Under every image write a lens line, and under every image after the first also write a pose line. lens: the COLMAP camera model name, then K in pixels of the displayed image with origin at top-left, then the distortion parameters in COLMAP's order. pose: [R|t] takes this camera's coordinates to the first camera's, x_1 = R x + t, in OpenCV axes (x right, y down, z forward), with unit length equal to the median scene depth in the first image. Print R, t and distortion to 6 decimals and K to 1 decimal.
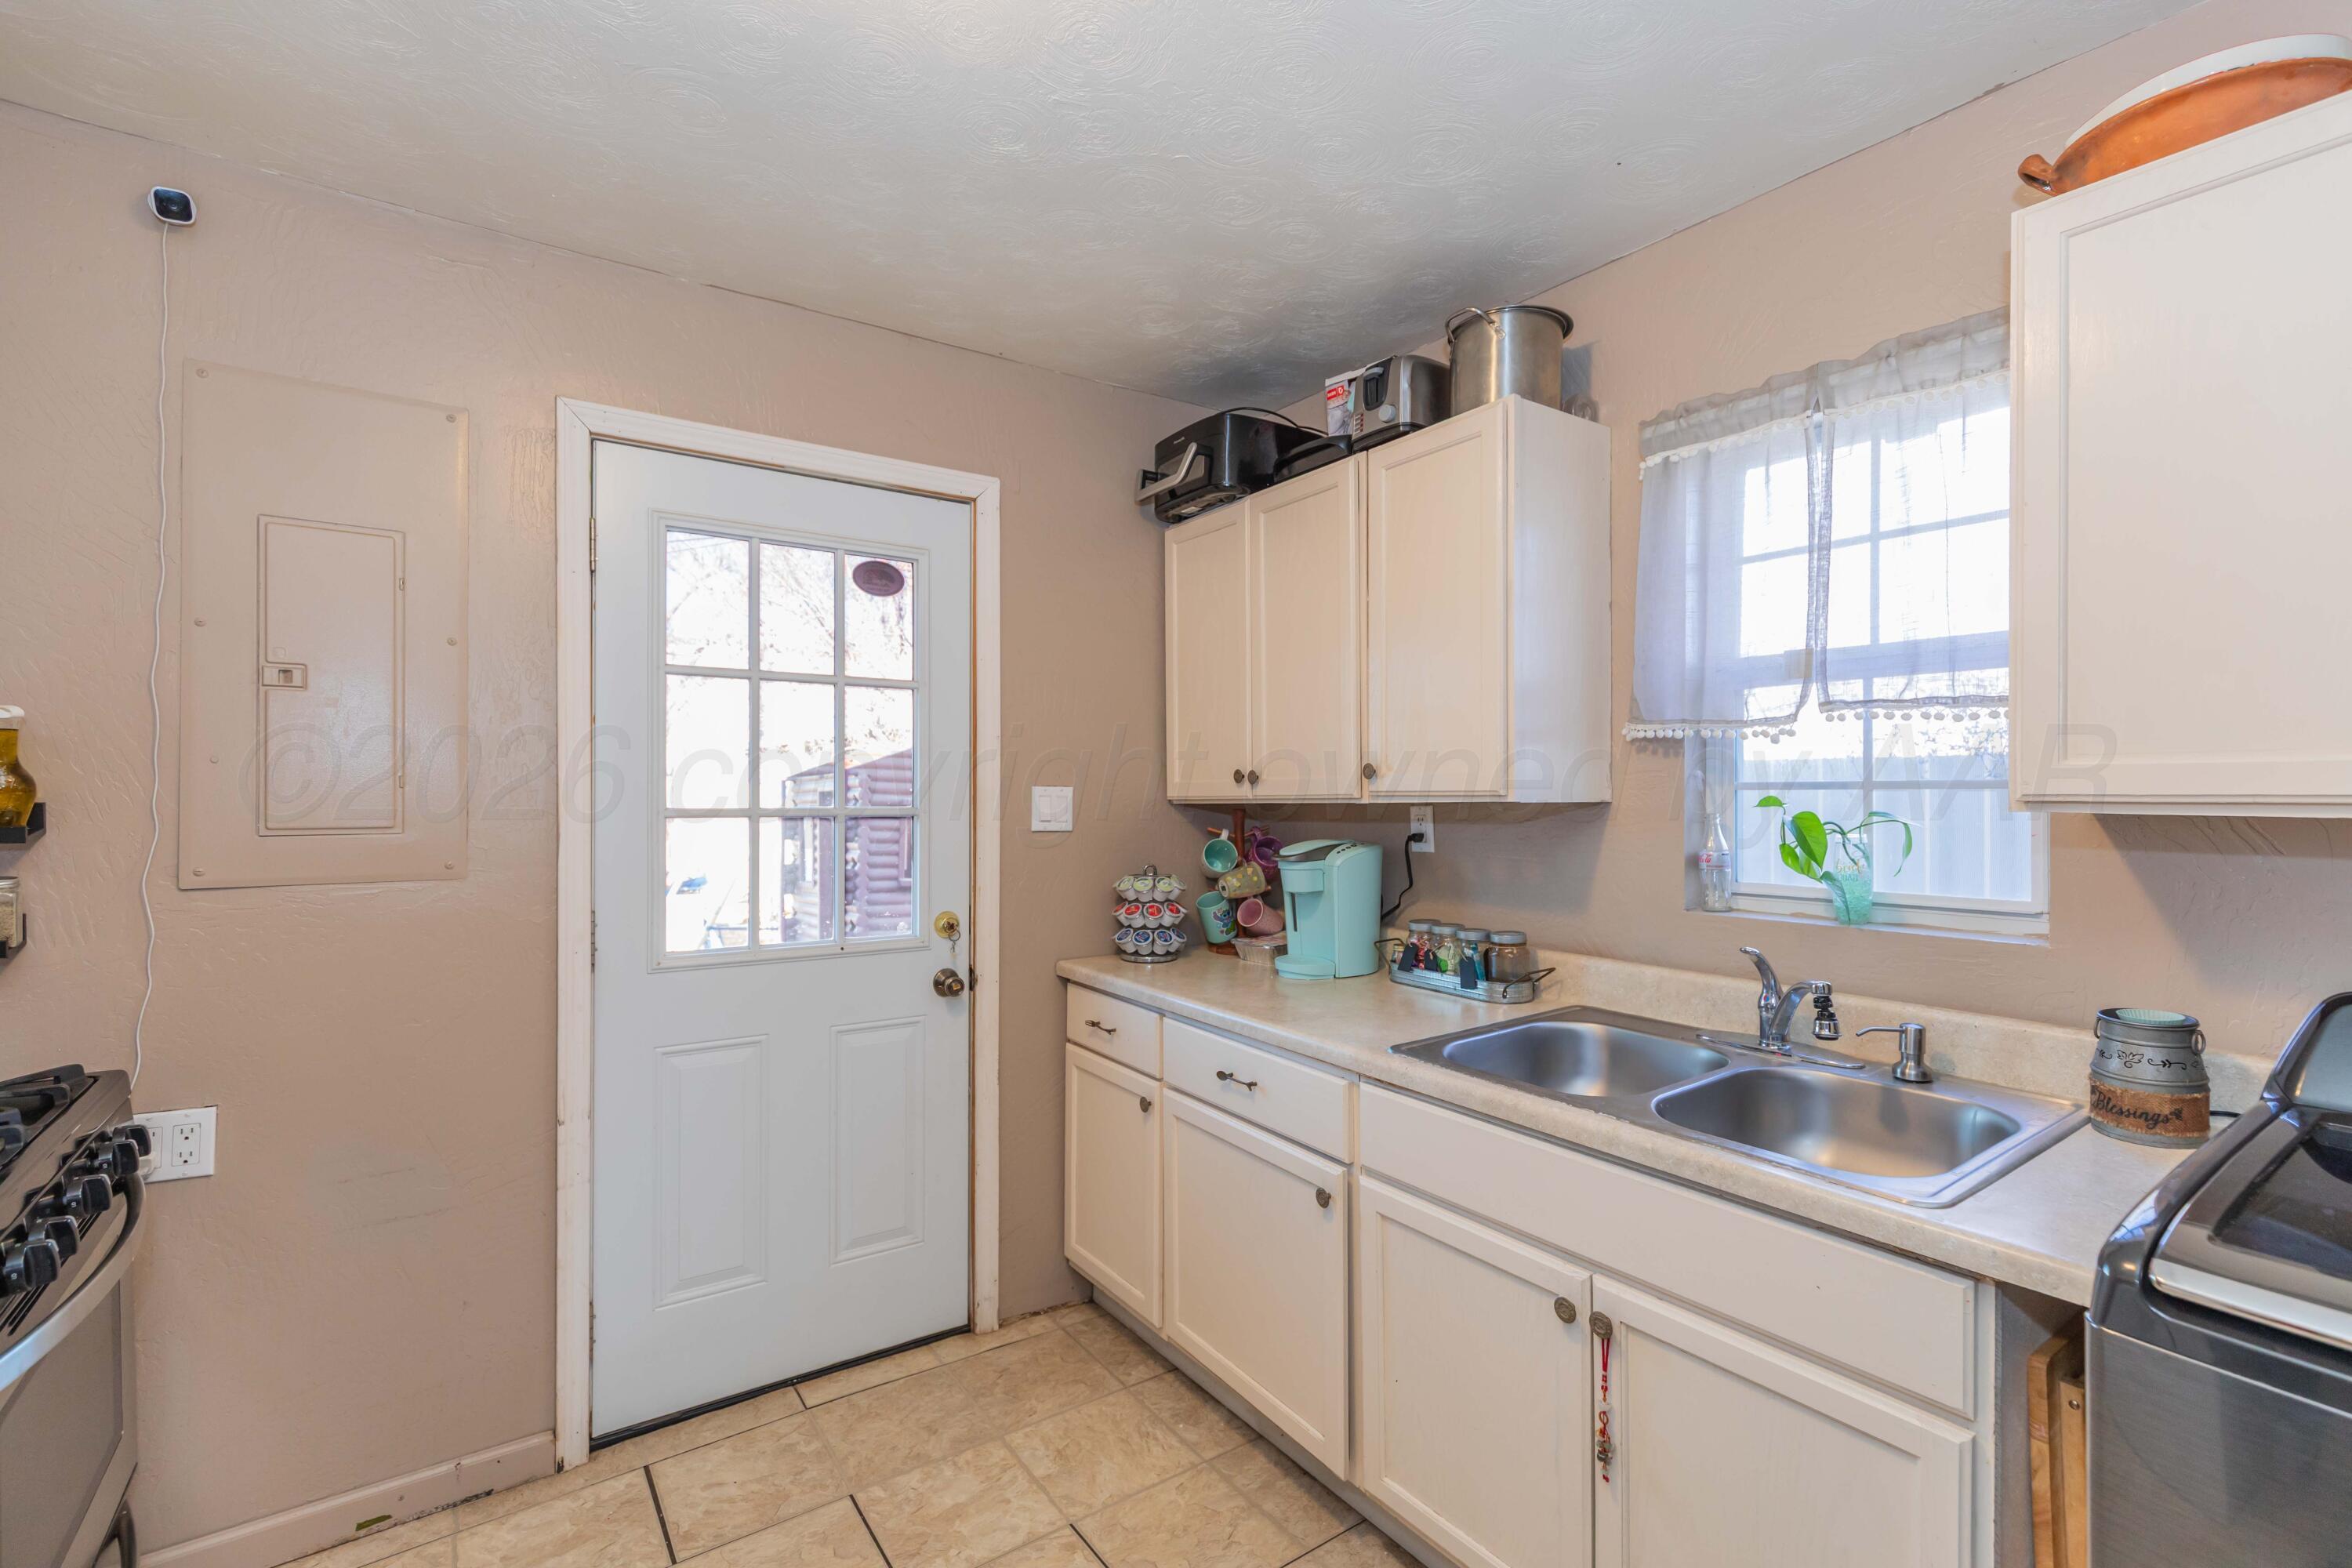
lens RADIAL K [[1019.9, 0, 1178.0], [0, 1019.9, 794.3], [0, 0, 1]] dist [-0.001175, -0.000444]
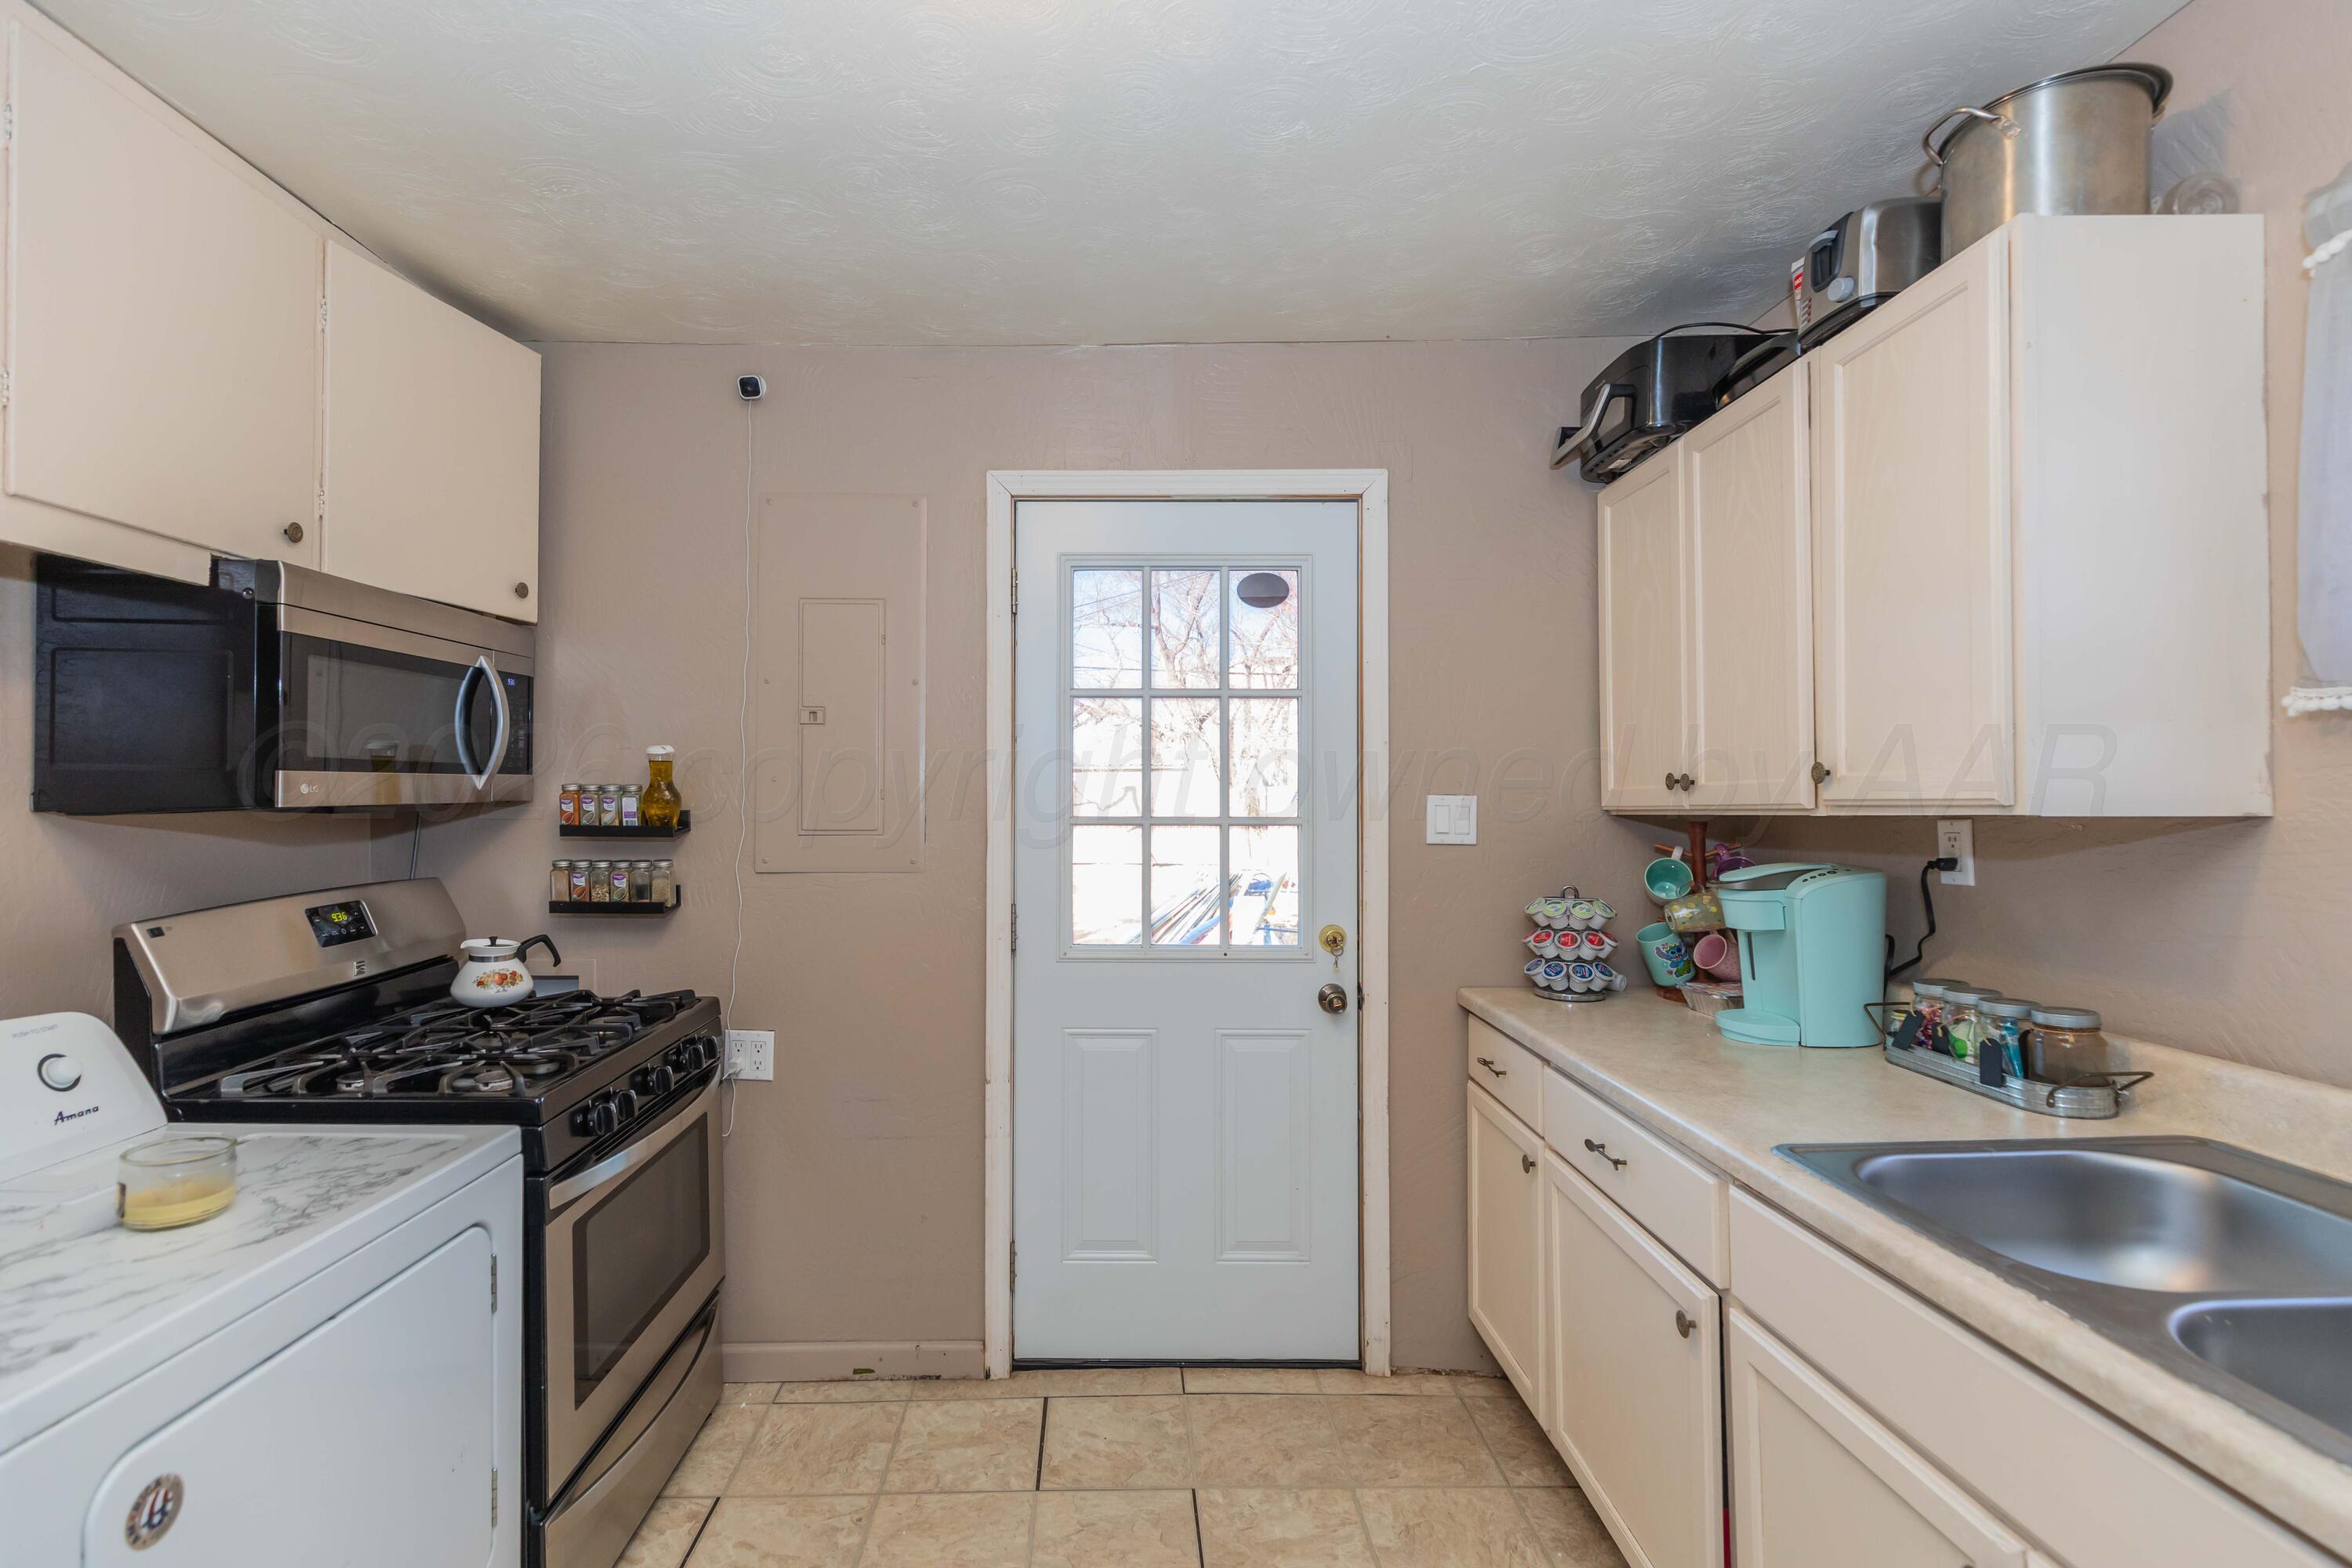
lens RADIAL K [[1051.5, 0, 1174.2], [0, 1051.5, 792.0], [0, 0, 1]] dist [0.000344, -0.001126]
pose [[0.825564, -0.006688, -0.564269, 0.228652], [0.001091, 0.999947, -0.010255, -0.001257], [0.564307, 0.007850, 0.825528, 0.096980]]
